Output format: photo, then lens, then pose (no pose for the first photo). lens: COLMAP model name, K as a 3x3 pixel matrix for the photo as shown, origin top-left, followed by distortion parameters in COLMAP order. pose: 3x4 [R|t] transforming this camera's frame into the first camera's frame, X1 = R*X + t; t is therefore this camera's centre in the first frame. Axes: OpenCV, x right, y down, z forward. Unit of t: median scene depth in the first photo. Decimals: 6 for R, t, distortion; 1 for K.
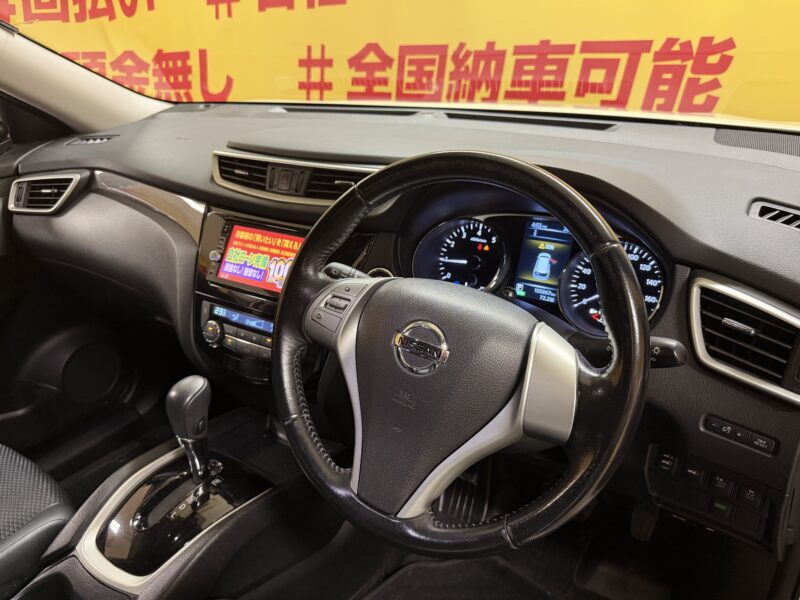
lens RADIAL K [[598.6, 0, 396.2], [0, 598.6, 299.6], [0, 0, 1]] dist [-0.006049, -0.005757]
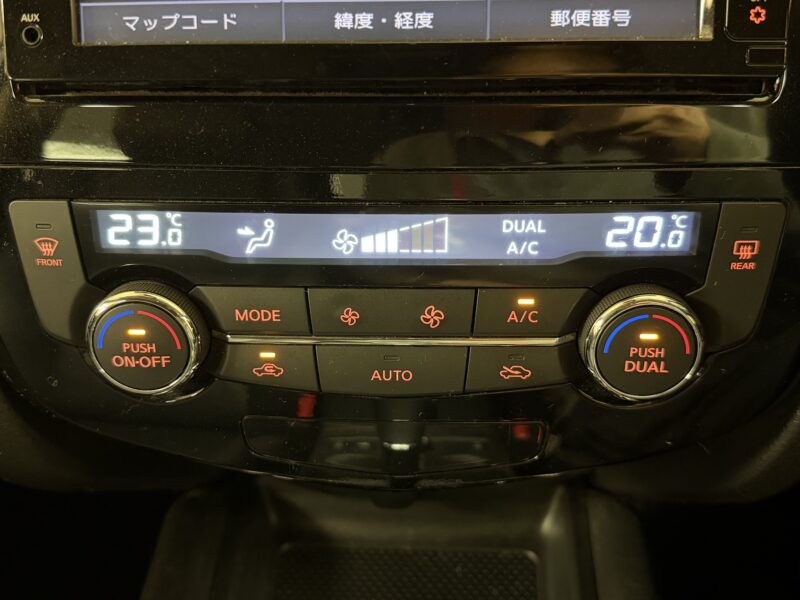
lens RADIAL K [[842.3, 0, 394.3], [0, 842.3, 303.5], [0, 0, 1]] dist [0.100459, 0.000000]
pose [[0.857247, -0.348736, 0.378828, -0.348687], [0.204249, 0.905673, 0.371536, -0.045598], [-0.472662, -0.241123, 0.847614, 0.753095]]
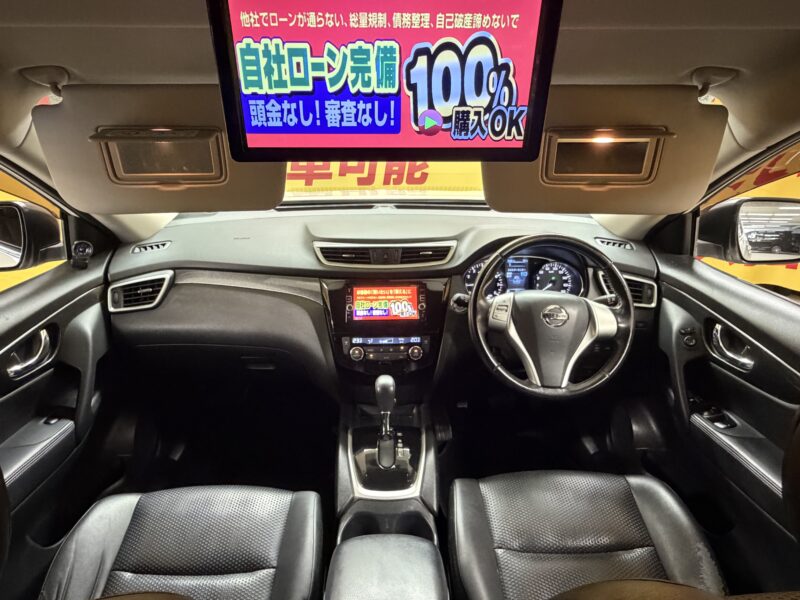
lens RADIAL K [[487.7, 0, 395.4], [0, 487.7, 298.8], [0, 0, 1]] dist [-0.008841, -0.000151]
pose [[0.826271, -0.182957, 0.532732, -0.928546], [0.208777, 0.977889, 0.012023, -0.089014], [-0.523153, 0.101288, 0.846198, -0.198595]]
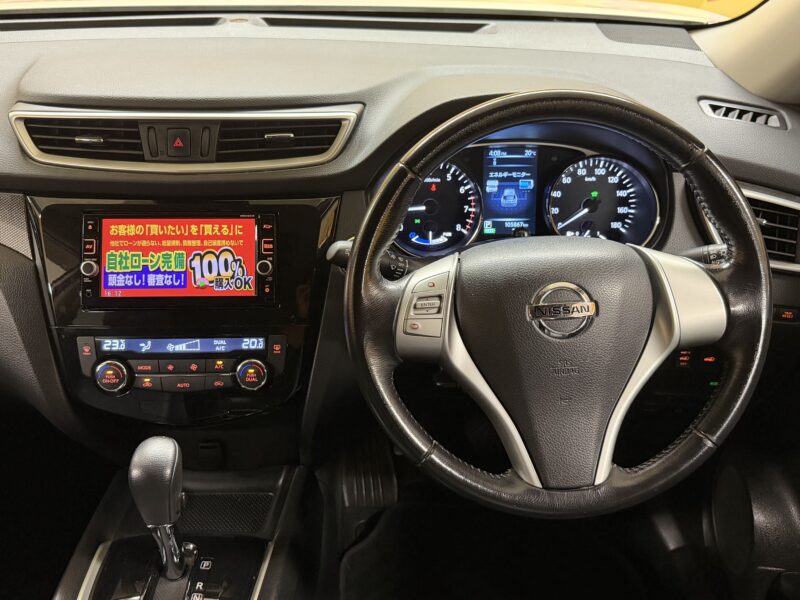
lens RADIAL K [[779.5, 0, 402.5], [0, 779.5, 304.0], [0, 0, 1]] dist [0.037118, 0.000000]
pose [[0.828887, -0.251321, 0.499784, -0.475270], [0.200300, 0.967504, 0.154322, -0.102779], [-0.522328, -0.027809, 0.852291, 0.056279]]
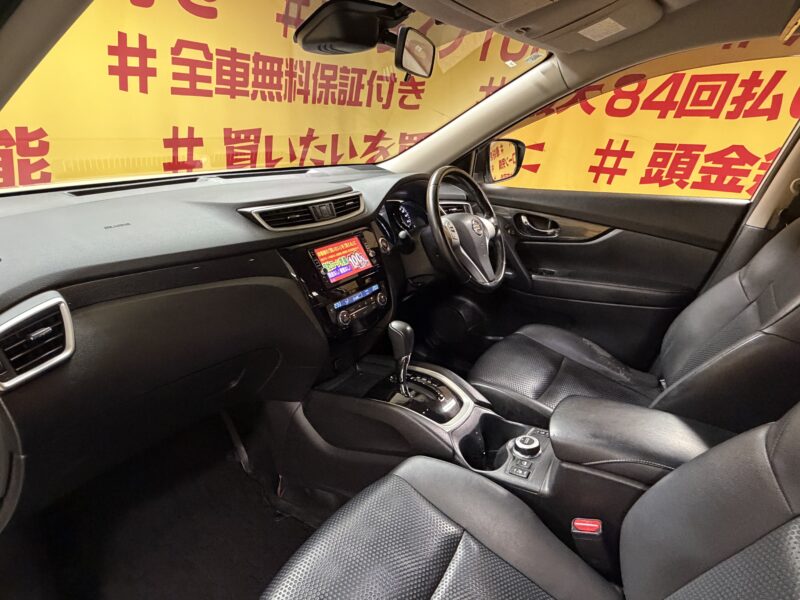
lens RADIAL K [[457.1, 0, 398.7], [0, 457.1, 304.1], [0, 0, 1]] dist [-0.001819, 0.001188]
pose [[0.017442, -0.341954, 0.939555, -1.397852], [0.392269, 0.866698, 0.308155, -0.280098], [-0.919685, 0.363183, 0.149255, 0.717744]]
